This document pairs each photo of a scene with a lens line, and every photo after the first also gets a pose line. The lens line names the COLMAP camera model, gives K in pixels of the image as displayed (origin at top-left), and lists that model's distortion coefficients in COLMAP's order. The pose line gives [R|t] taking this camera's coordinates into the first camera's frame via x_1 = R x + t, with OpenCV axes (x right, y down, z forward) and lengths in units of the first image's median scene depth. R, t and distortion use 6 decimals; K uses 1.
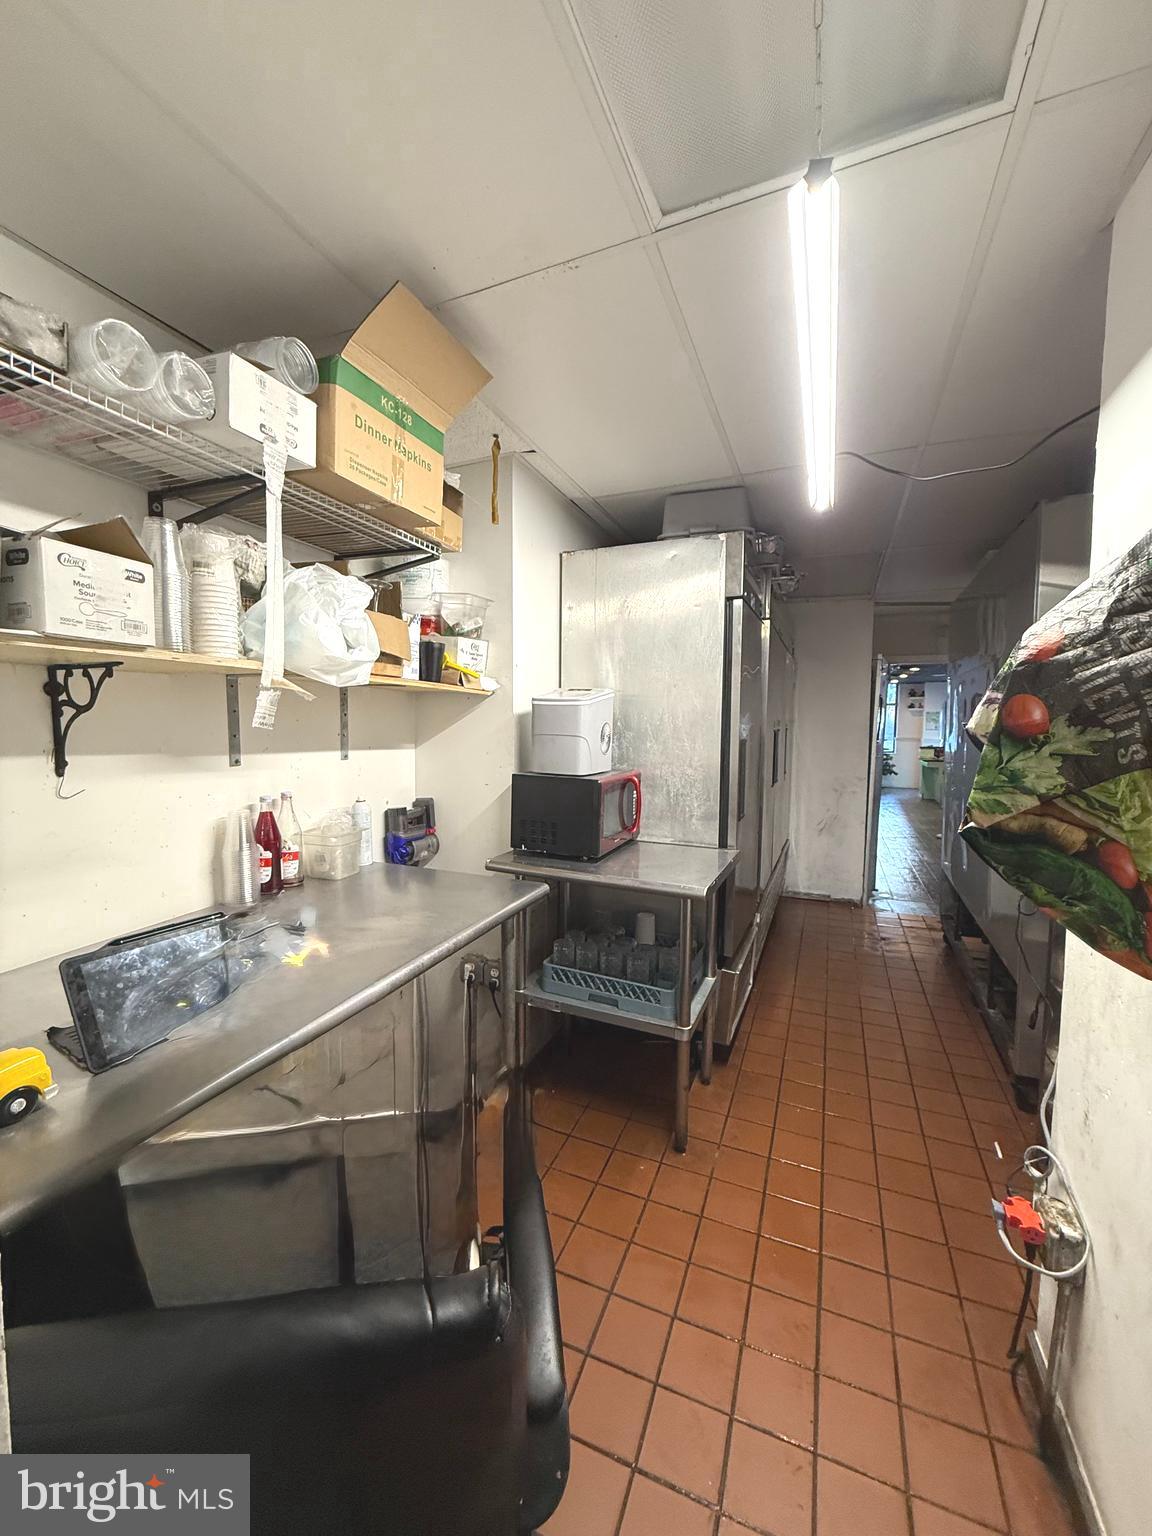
lens RADIAL K [[604.0, 0, 579.6], [0, 604.0, 764.0], [0, 0, 1]] dist [-0.000583, -0.000737]
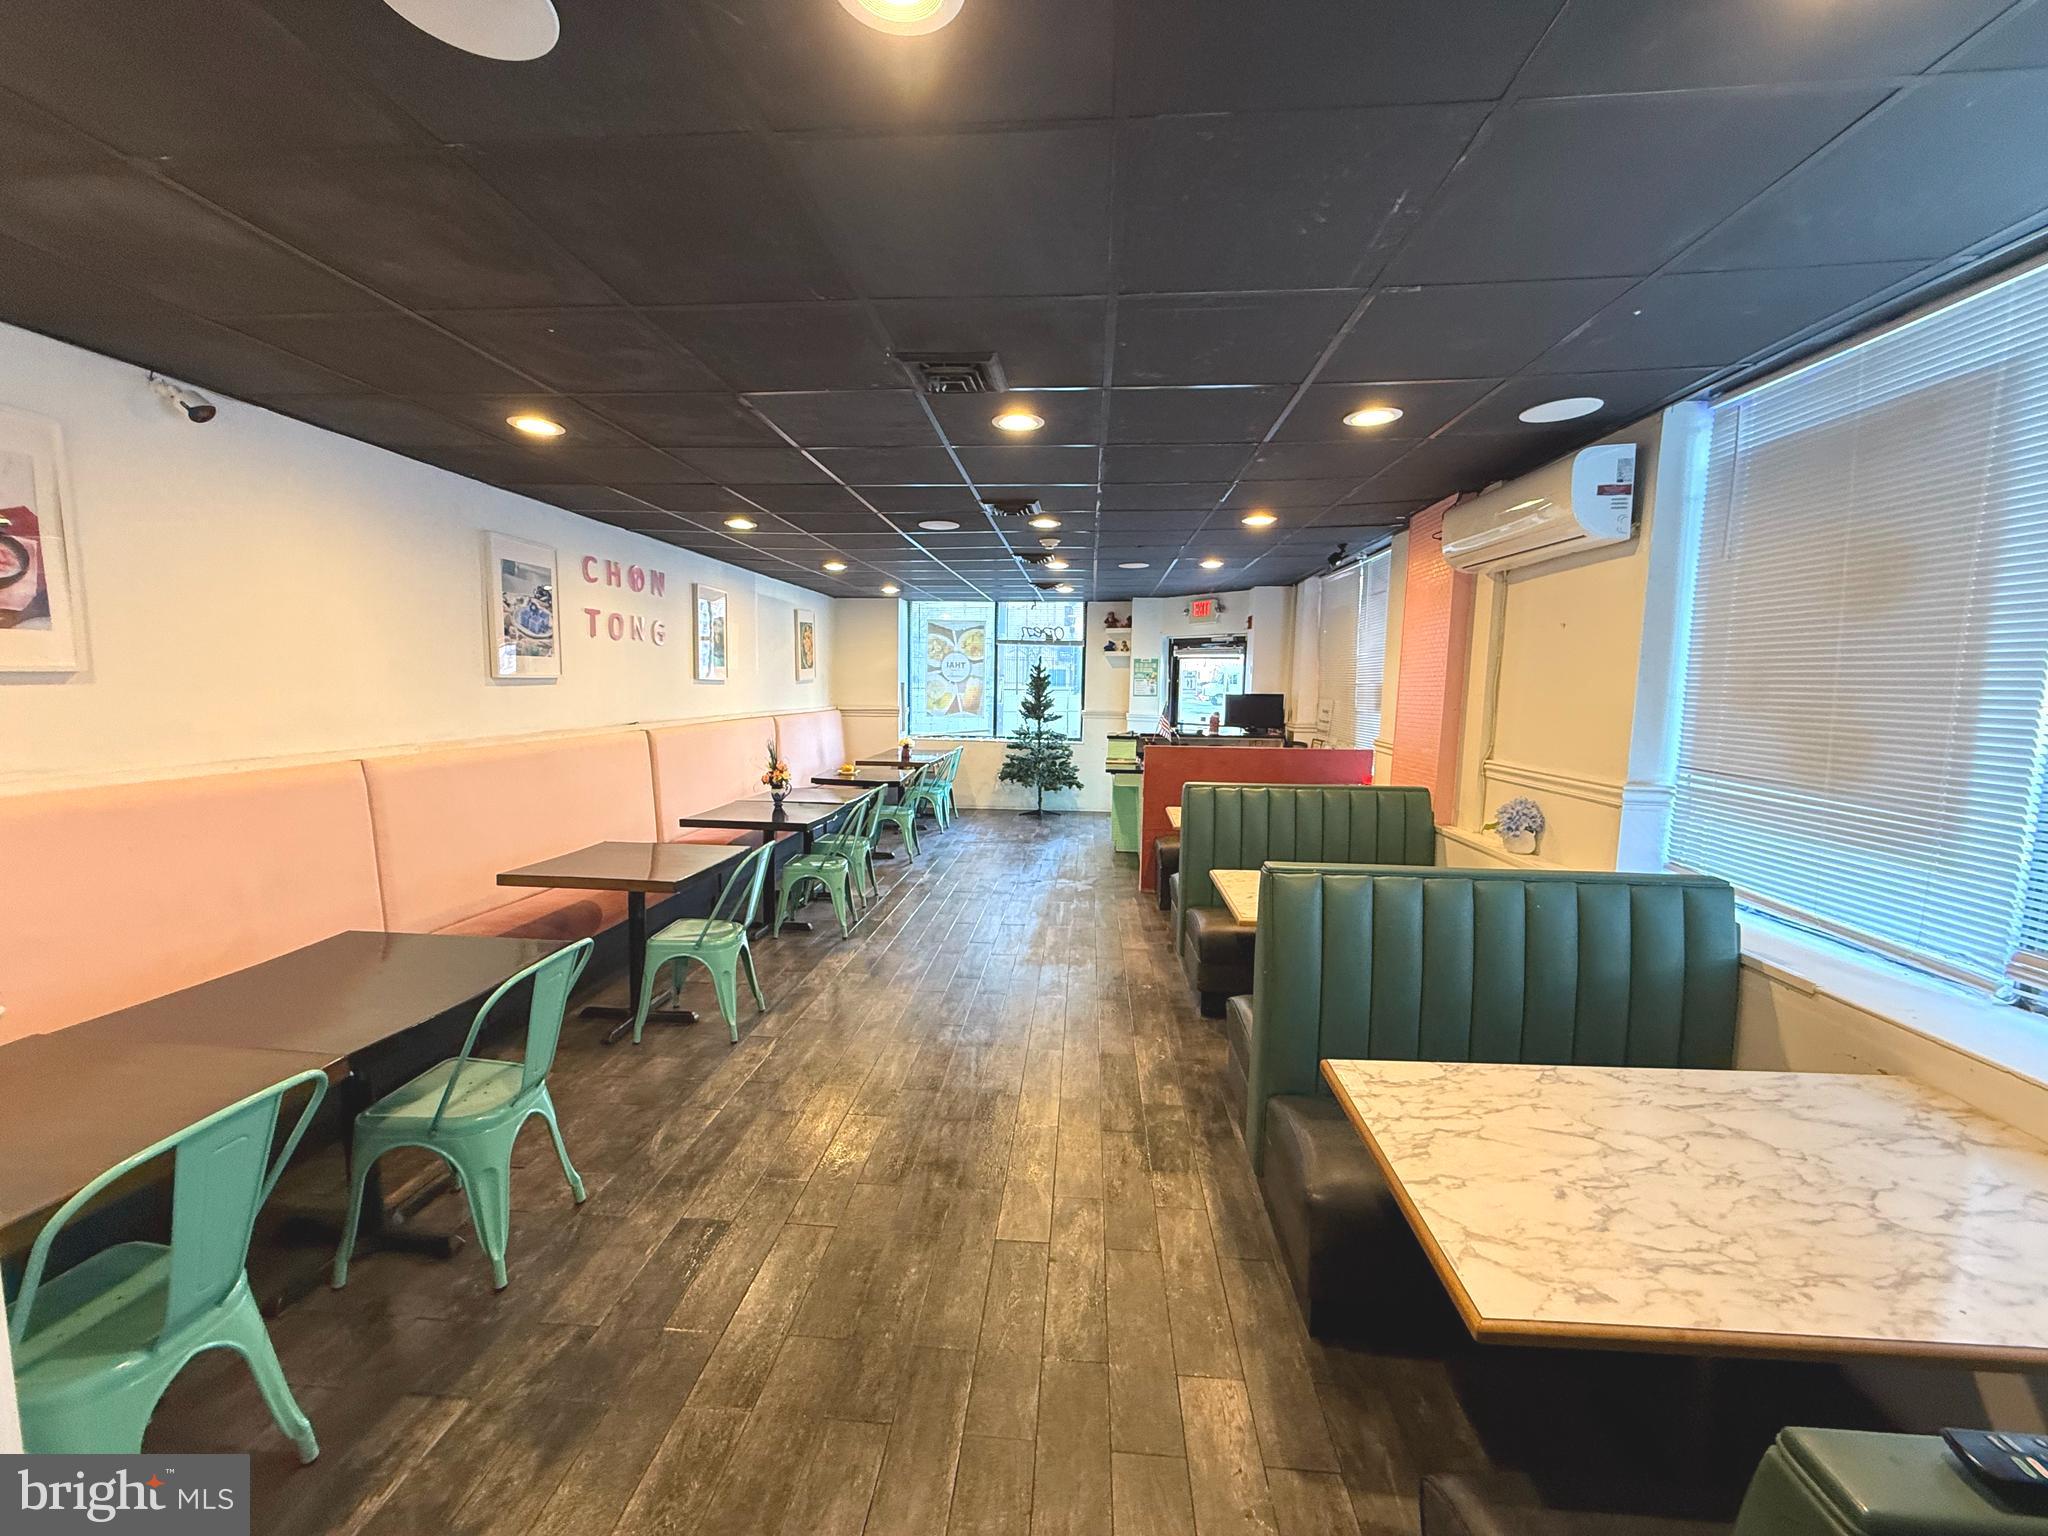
lens RADIAL K [[805.3, 0, 1024.8], [0, 805.3, 766.3], [0, 0, 1]] dist [-0.000583, -0.000737]
pose [[0.951081, -0.024108, 0.308001, 0.845510], [0.012076, 0.999090, 0.040912, -0.080771], [-0.308707, -0.035191, 0.950506, 1.197692]]
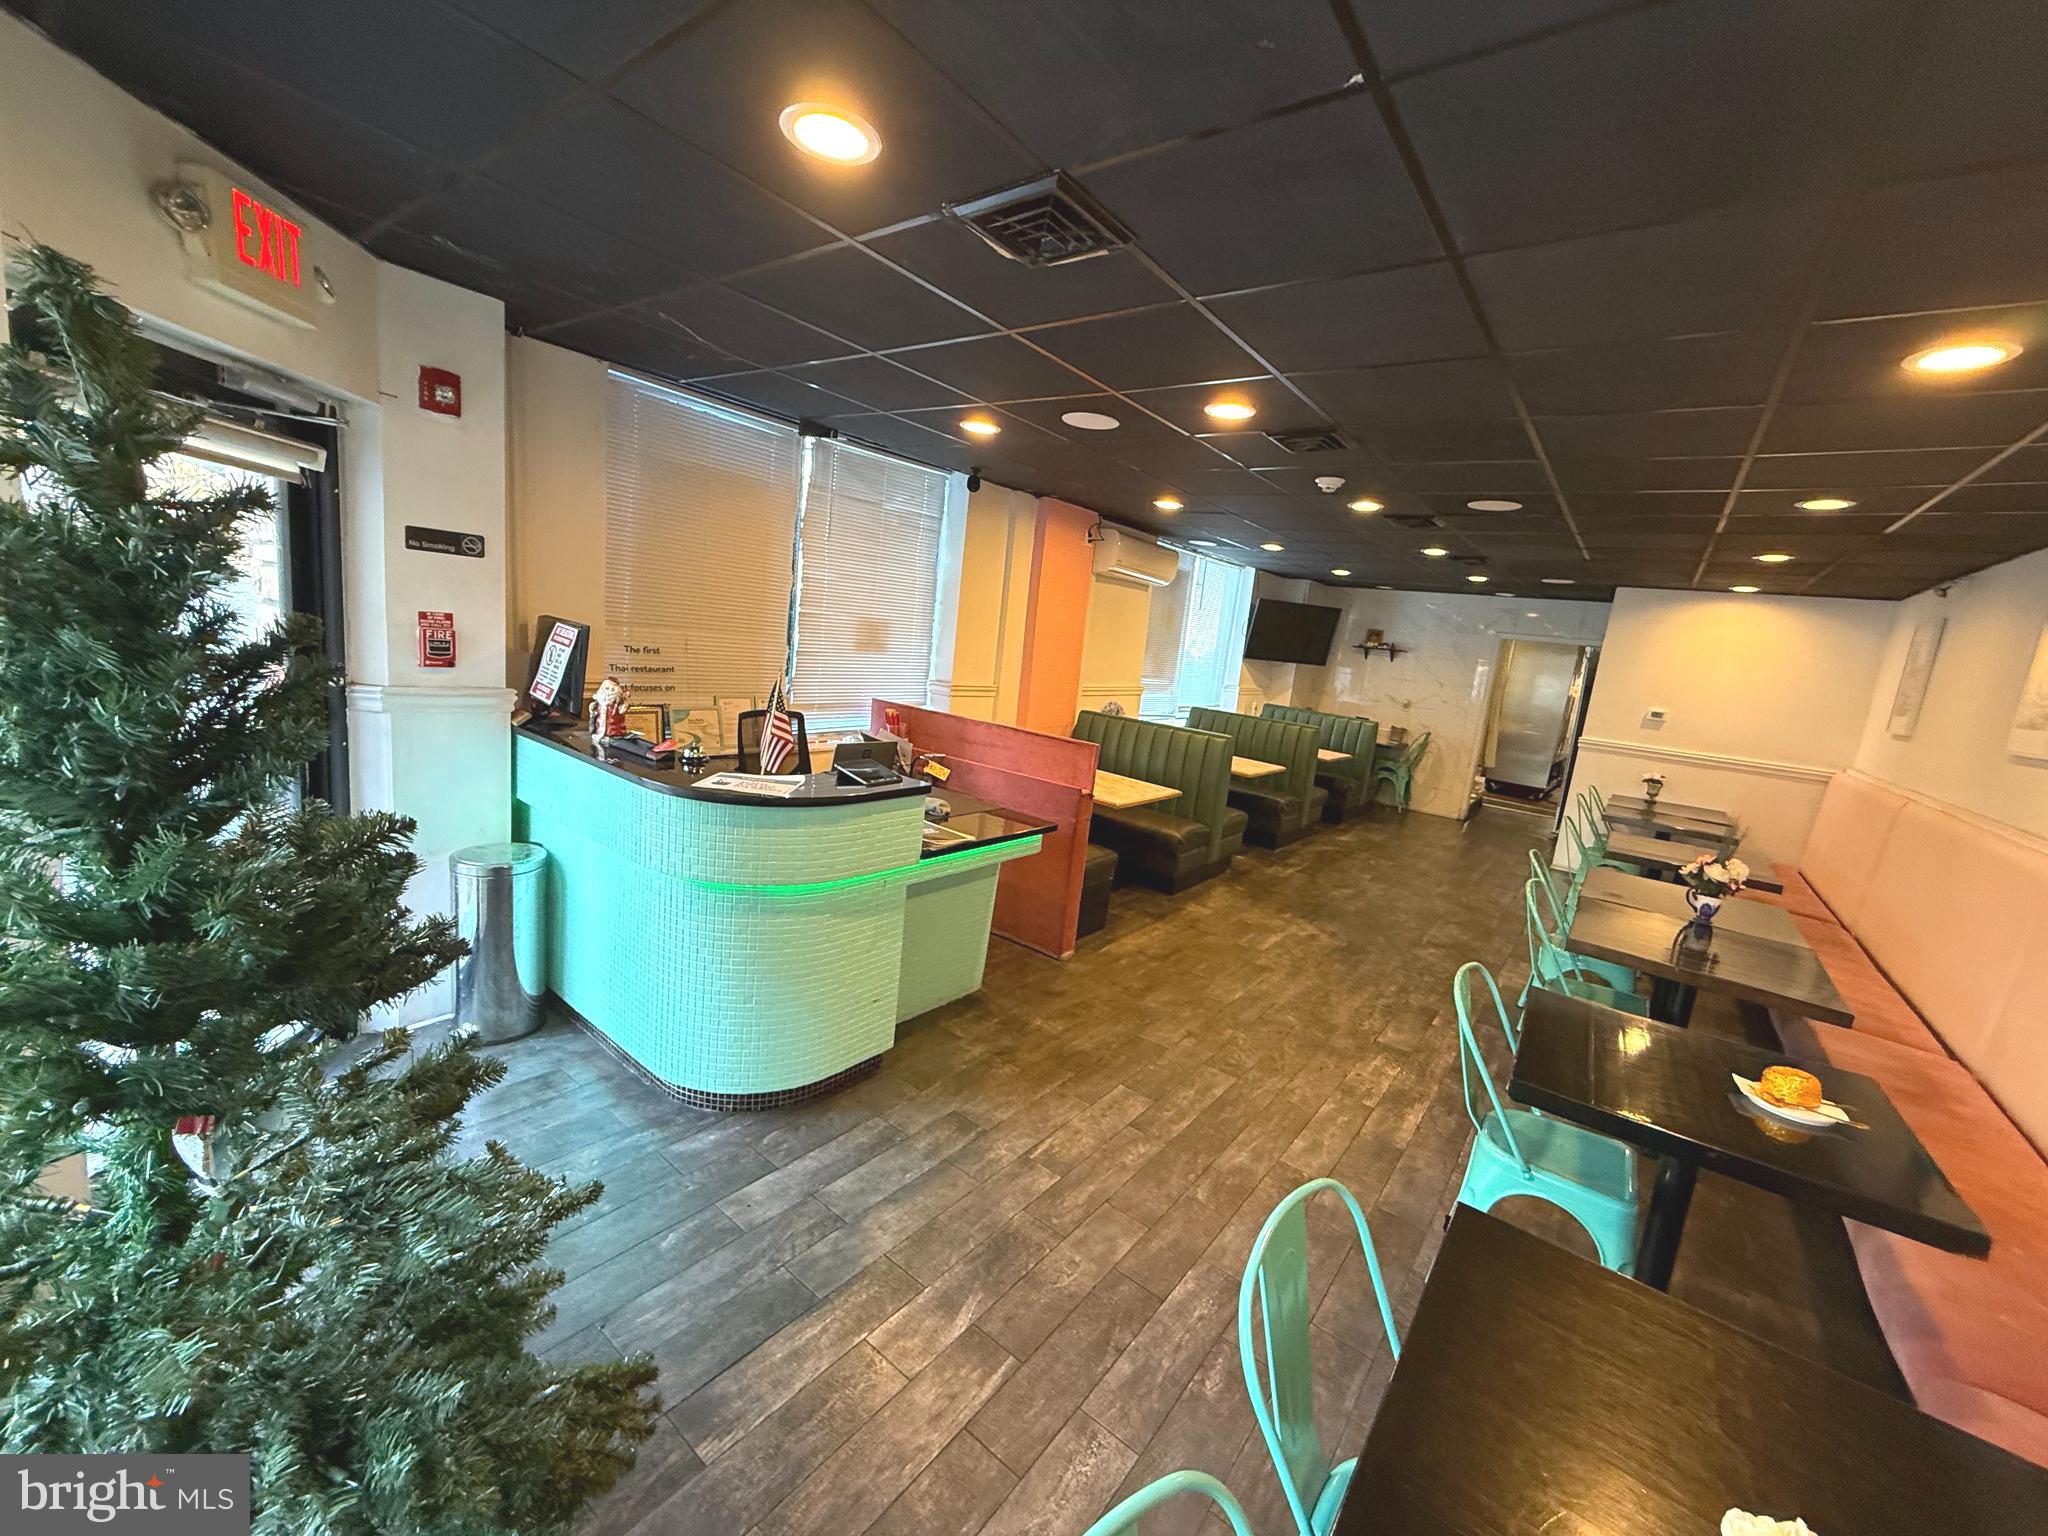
lens RADIAL K [[805.3, 0, 1018.5], [0, 805.3, 764.5], [0, 0, 1]] dist [-0.000583, -0.000737]
pose [[-0.958304, -0.160824, 0.236197, 1.287806], [-0.102163, 0.964780, 0.242409, -0.219830], [-0.266863, 0.208171, -0.940983, 3.082678]]
